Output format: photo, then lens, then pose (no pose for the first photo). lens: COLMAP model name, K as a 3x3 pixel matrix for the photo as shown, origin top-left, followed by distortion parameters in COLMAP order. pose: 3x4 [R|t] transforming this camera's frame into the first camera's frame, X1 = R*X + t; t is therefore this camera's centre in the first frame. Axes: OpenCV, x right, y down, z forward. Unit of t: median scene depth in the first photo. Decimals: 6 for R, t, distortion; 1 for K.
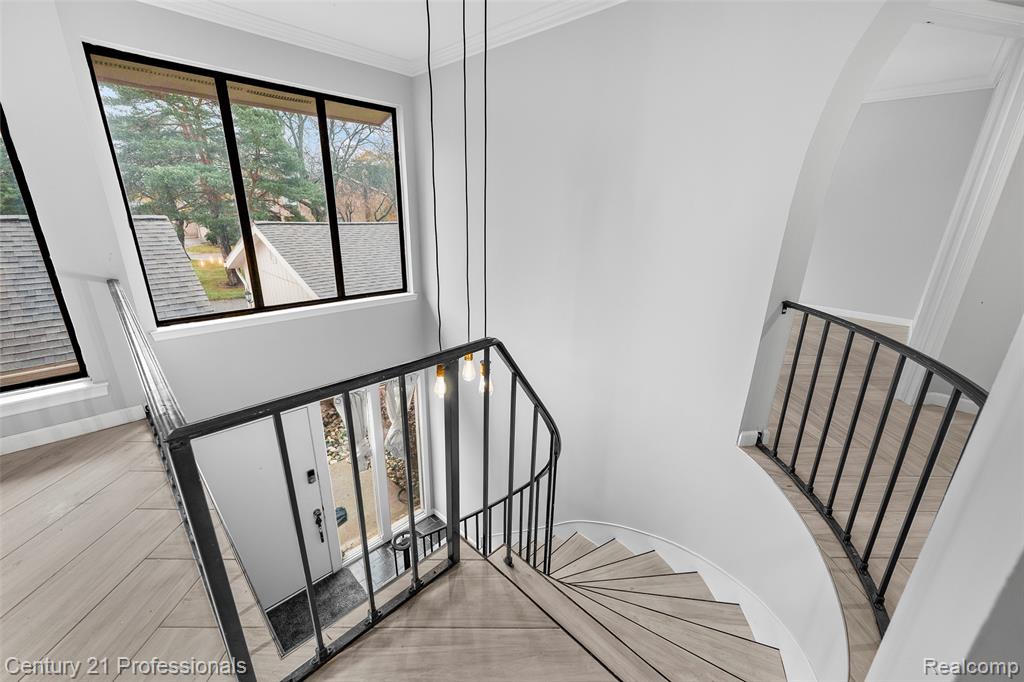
lens RADIAL K [[415.5, 0, 509.2], [0, 415.5, 343.1], [0, 0, 1]] dist [0.003057, 0.000221]
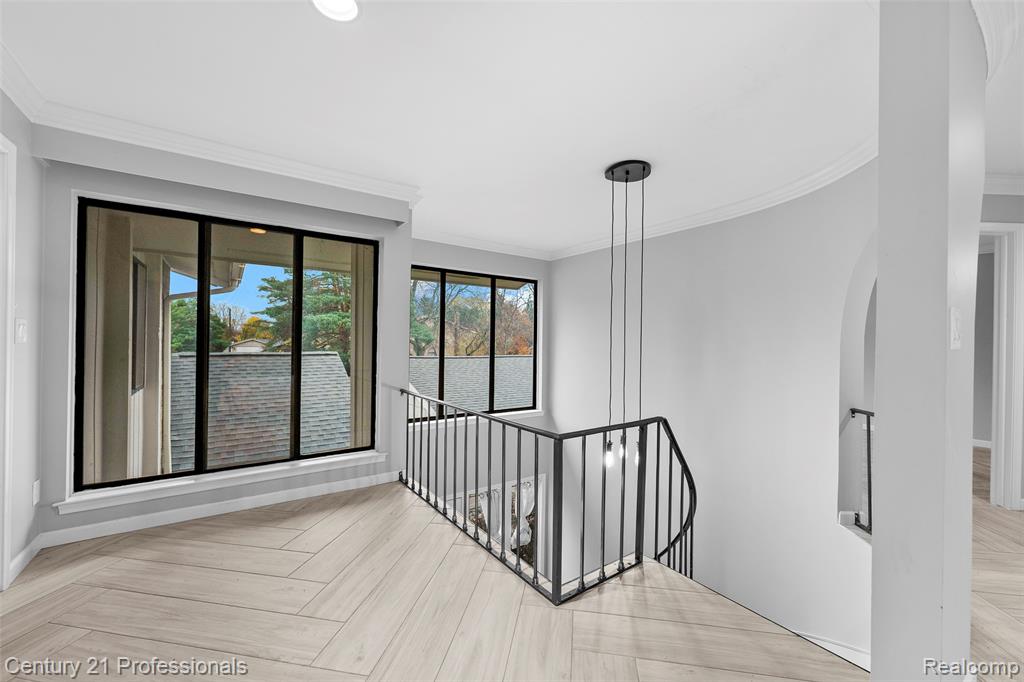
lens RADIAL K [[415.5, 0, 511.3], [0, 415.5, 338.4], [0, 0, 1]] dist [0.003057, 0.000221]
pose [[0.985604, -0.008399, -0.168863, -0.220188], [-0.046111, 0.947549, -0.316267, 0.158566], [0.162663, 0.319500, 0.933520, -0.537335]]
